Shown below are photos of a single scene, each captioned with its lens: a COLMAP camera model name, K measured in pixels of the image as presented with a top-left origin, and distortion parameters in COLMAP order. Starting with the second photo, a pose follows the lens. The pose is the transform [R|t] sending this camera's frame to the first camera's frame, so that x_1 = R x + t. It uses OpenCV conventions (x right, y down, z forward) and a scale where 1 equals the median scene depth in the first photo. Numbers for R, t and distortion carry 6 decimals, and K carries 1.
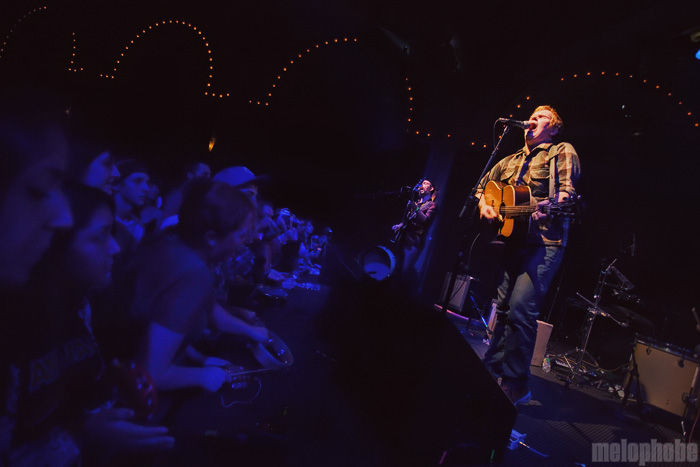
lens RADIAL K [[356.4, 0, 350.0], [0, 356.4, 233.5], [0, 0, 1]] dist [-0.062281, 0.019316]
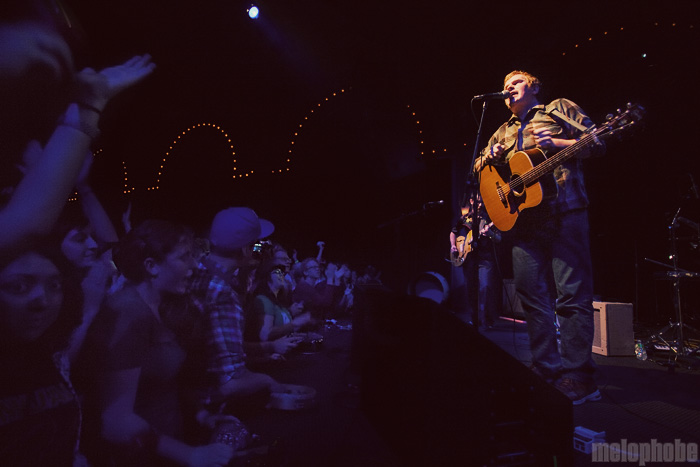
lens RADIAL K [[356.4, 0, 350.0], [0, 356.4, 233.5], [0, 0, 1]] dist [-0.062281, 0.019316]
pose [[0.949473, -0.269739, -0.160444, 0.116815], [0.243570, 0.955690, -0.165316, 0.075580], [0.197927, 0.117884, 0.973102, 0.027960]]
